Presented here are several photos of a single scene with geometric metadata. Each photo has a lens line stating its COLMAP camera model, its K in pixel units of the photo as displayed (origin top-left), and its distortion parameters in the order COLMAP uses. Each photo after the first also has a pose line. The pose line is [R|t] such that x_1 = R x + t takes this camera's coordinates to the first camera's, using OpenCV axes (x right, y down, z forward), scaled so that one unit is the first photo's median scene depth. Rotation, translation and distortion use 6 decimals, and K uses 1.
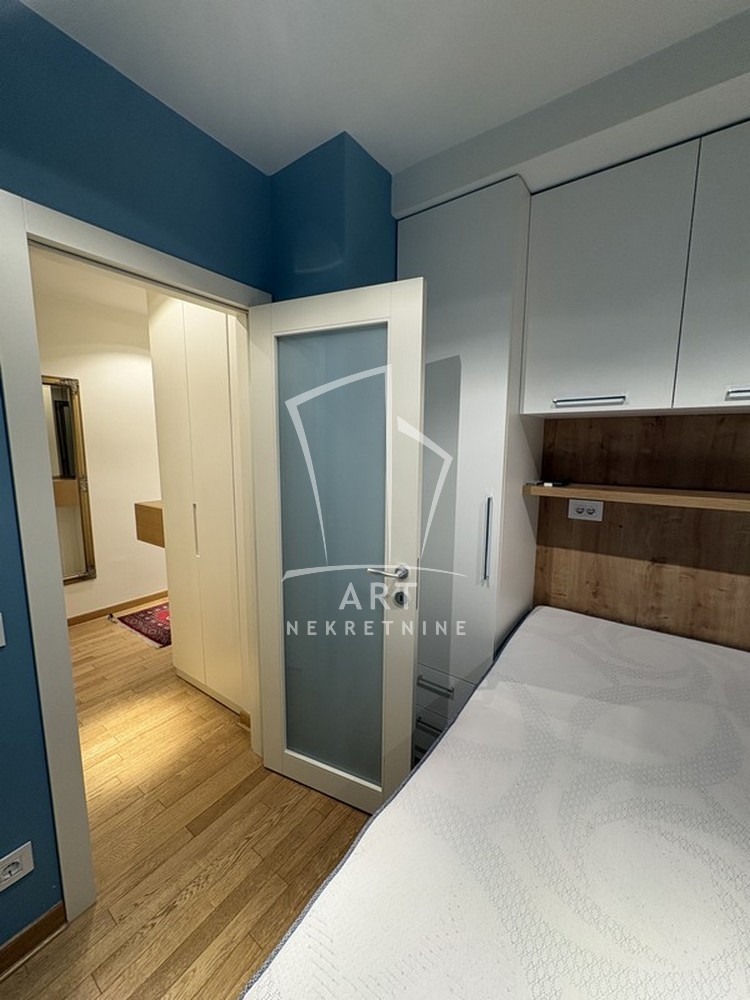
lens RADIAL K [[398.6, 0, 374.3], [0, 398.6, 501.2], [0, 0, 1]] dist [0.000210, -0.000441]
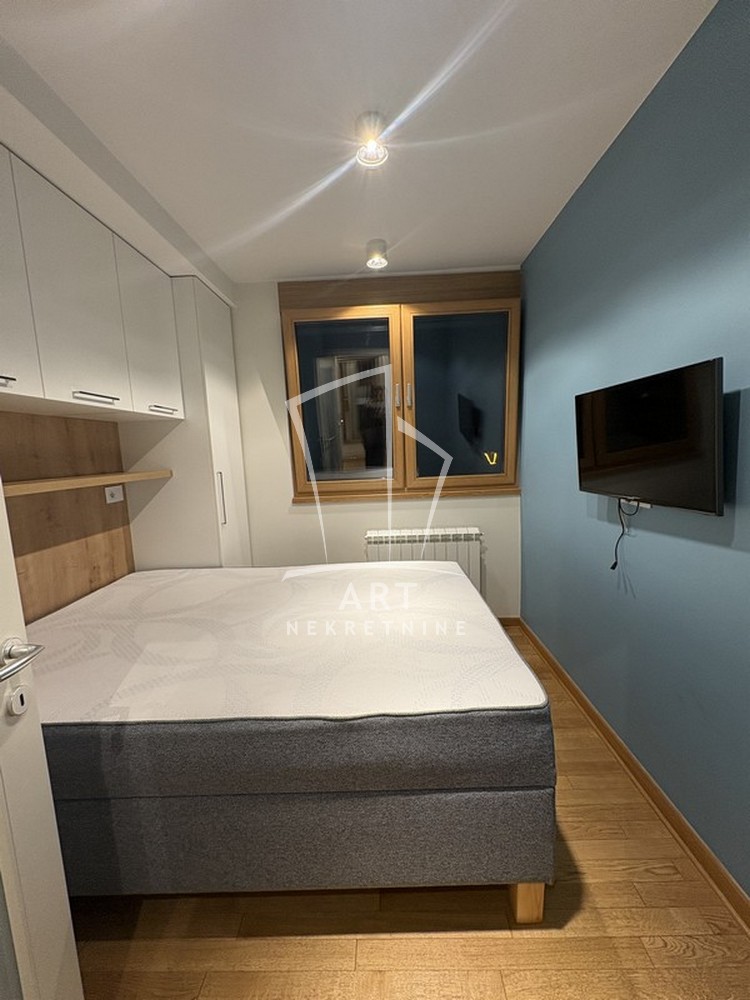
lens RADIAL K [[398.6, 0, 375.3], [0, 398.6, 500.1], [0, 0, 1]] dist [0.000210, -0.000441]
pose [[-0.565399, -0.083162, 0.820615, -0.525554], [0.157768, 0.965631, 0.206559, -0.039042], [-0.809589, 0.246255, -0.532846, 0.725355]]
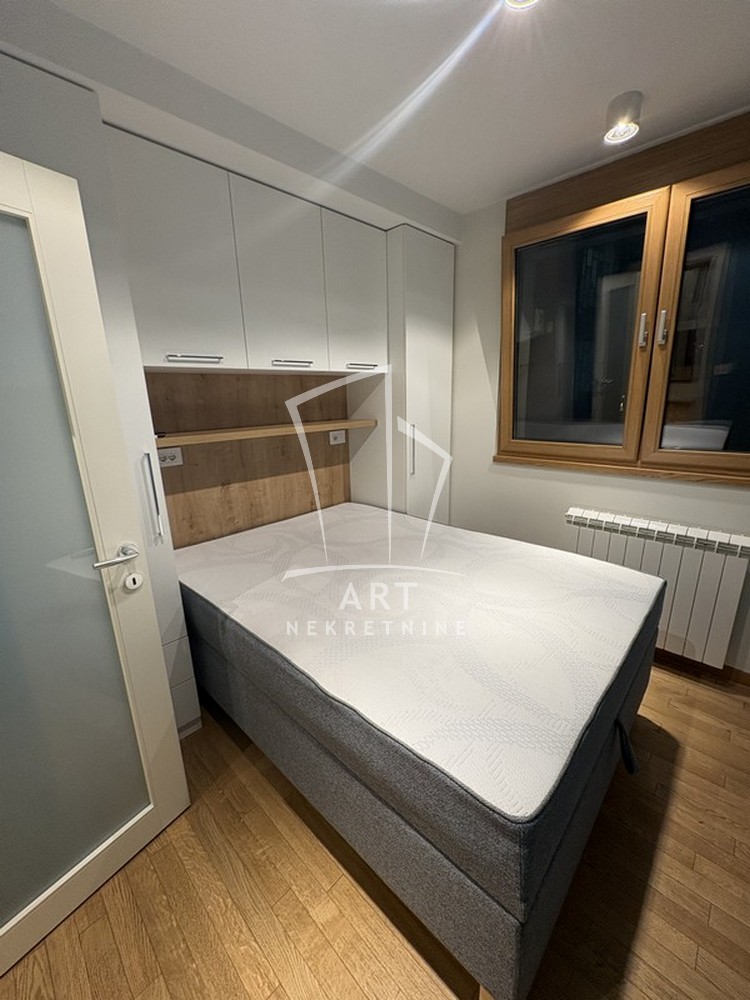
lens RADIAL K [[398.6, 0, 374.1], [0, 398.6, 500.4], [0, 0, 1]] dist [0.000210, -0.000441]
pose [[0.145600, -0.260339, 0.954476, -0.544926], [0.167795, 0.957278, 0.235507, -0.032057], [-0.975010, 0.125867, 0.183063, 0.277211]]
